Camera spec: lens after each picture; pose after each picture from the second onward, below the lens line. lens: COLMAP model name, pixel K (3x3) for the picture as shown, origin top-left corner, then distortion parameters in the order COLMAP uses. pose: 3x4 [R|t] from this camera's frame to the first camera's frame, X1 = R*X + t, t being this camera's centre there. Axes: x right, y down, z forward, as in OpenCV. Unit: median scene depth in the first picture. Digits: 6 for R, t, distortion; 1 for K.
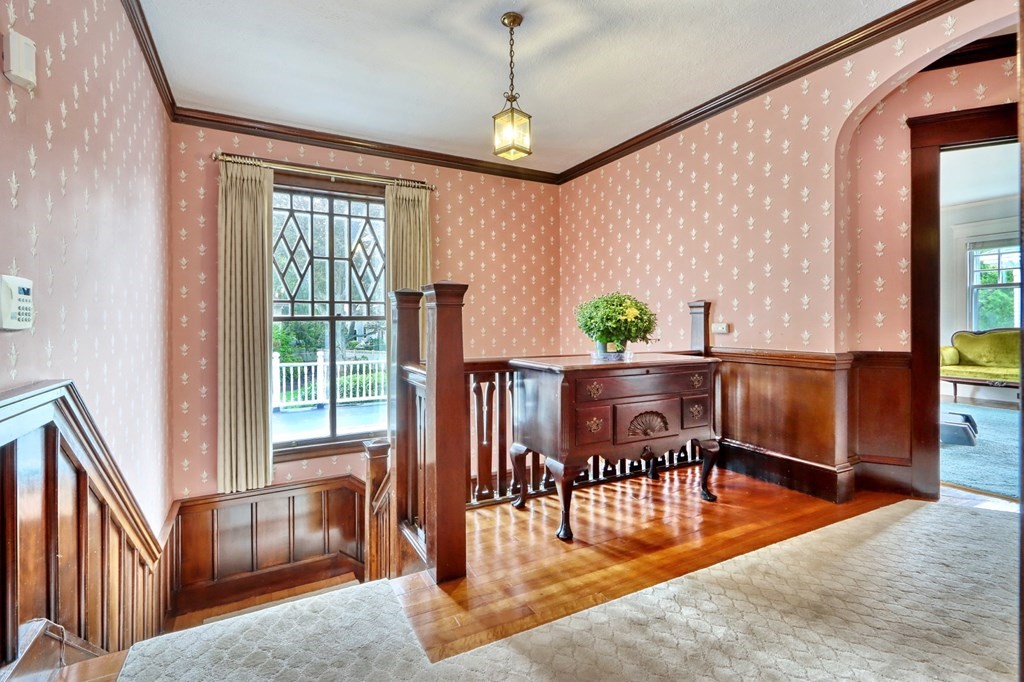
lens RADIAL K [[475.4, 0, 508.0], [0, 475.4, 325.1], [0, 0, 1]] dist [-0.001110, -0.000169]
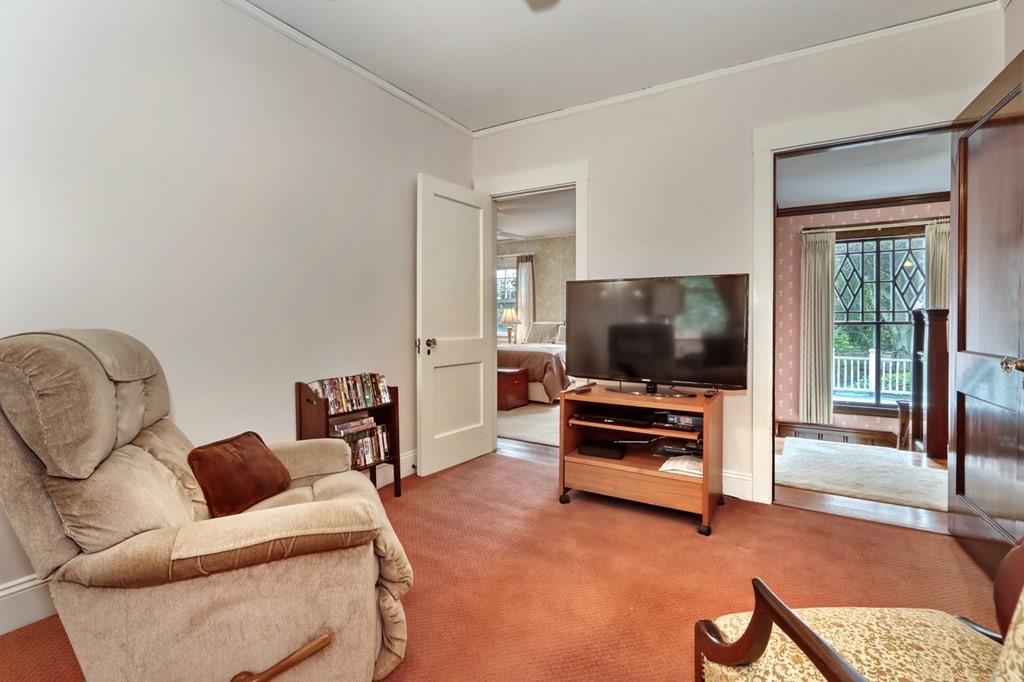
lens RADIAL K [[475.4, 0, 508.0], [0, 475.4, 325.1], [0, 0, 1]] dist [-0.001110, -0.000169]
pose [[0.504330, 0.009296, -0.863461, 0.321986], [-0.006817, 0.999954, 0.006783, -0.011188], [0.863484, 0.002466, 0.504370, -0.728136]]
